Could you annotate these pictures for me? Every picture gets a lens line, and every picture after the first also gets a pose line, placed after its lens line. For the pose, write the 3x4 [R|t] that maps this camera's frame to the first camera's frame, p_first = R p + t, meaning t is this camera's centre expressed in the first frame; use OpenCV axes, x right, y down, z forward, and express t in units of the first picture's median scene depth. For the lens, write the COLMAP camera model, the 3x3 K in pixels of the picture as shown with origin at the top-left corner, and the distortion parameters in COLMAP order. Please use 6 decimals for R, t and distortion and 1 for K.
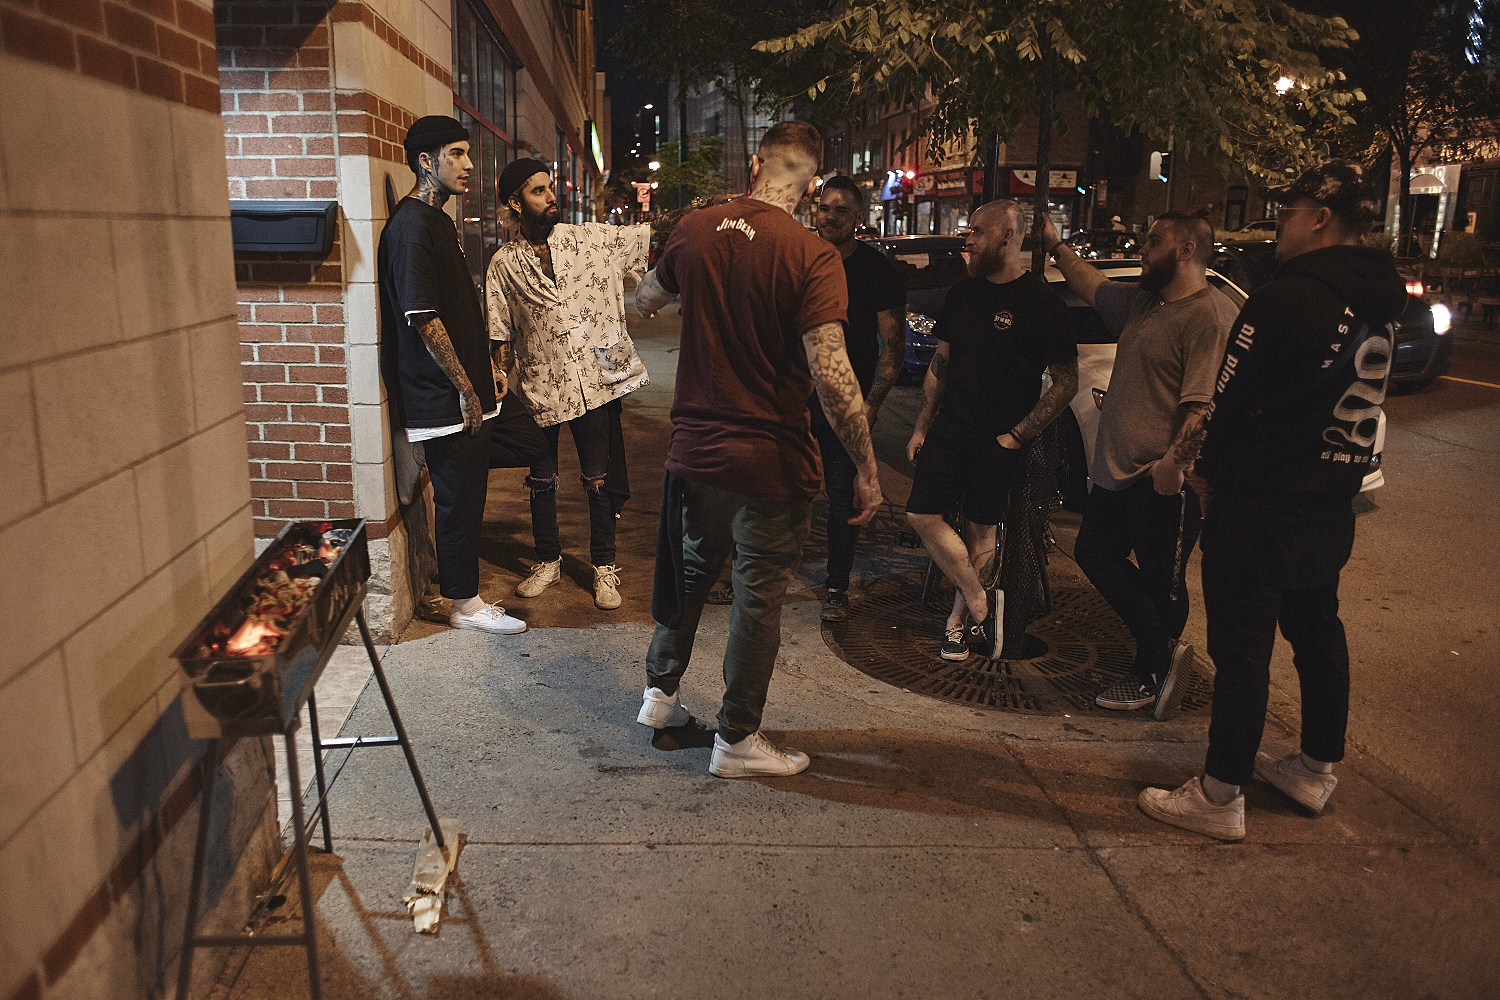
lens RADIAL K [[1182.2, 0, 740.1], [0, 1182.2, 503.7], [0, 0, 1]] dist [-0.102069, 0.127278]
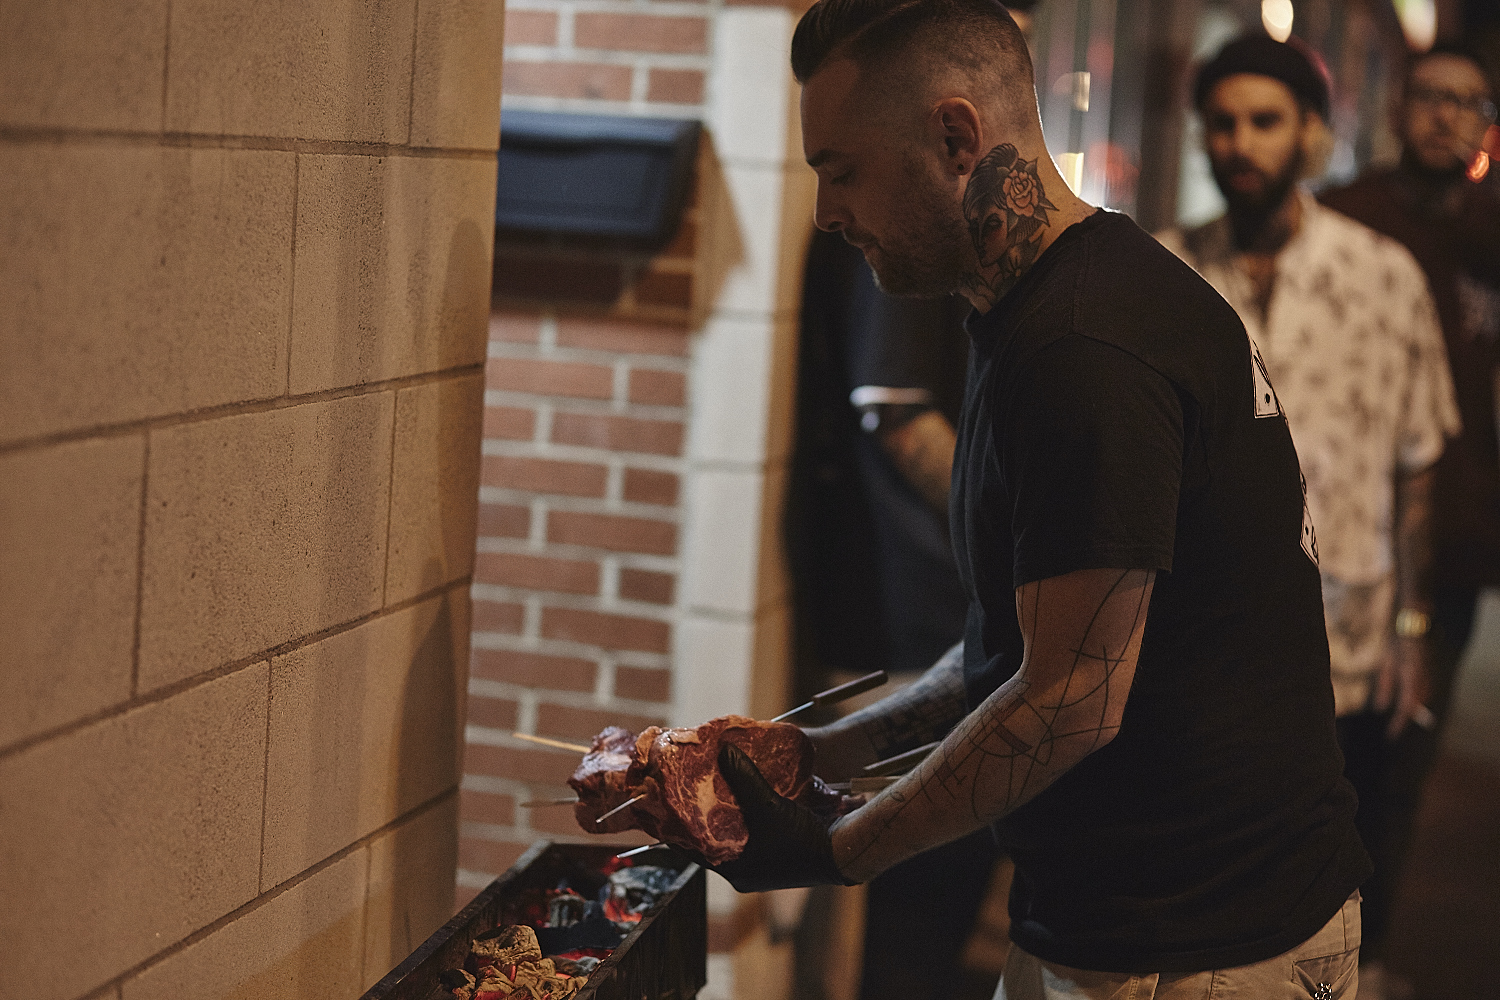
lens RADIAL K [[3590.1, 0, 750.0], [0, 3590.1, 500.0], [0, 0, 1]] dist [-0.034521, -0.932117]
pose [[0.955740, 0.071210, -0.285466, 0.075813], [-0.112429, 0.985027, -0.130696, 0.068841], [0.271884, 0.157006, 0.949436, -0.328464]]
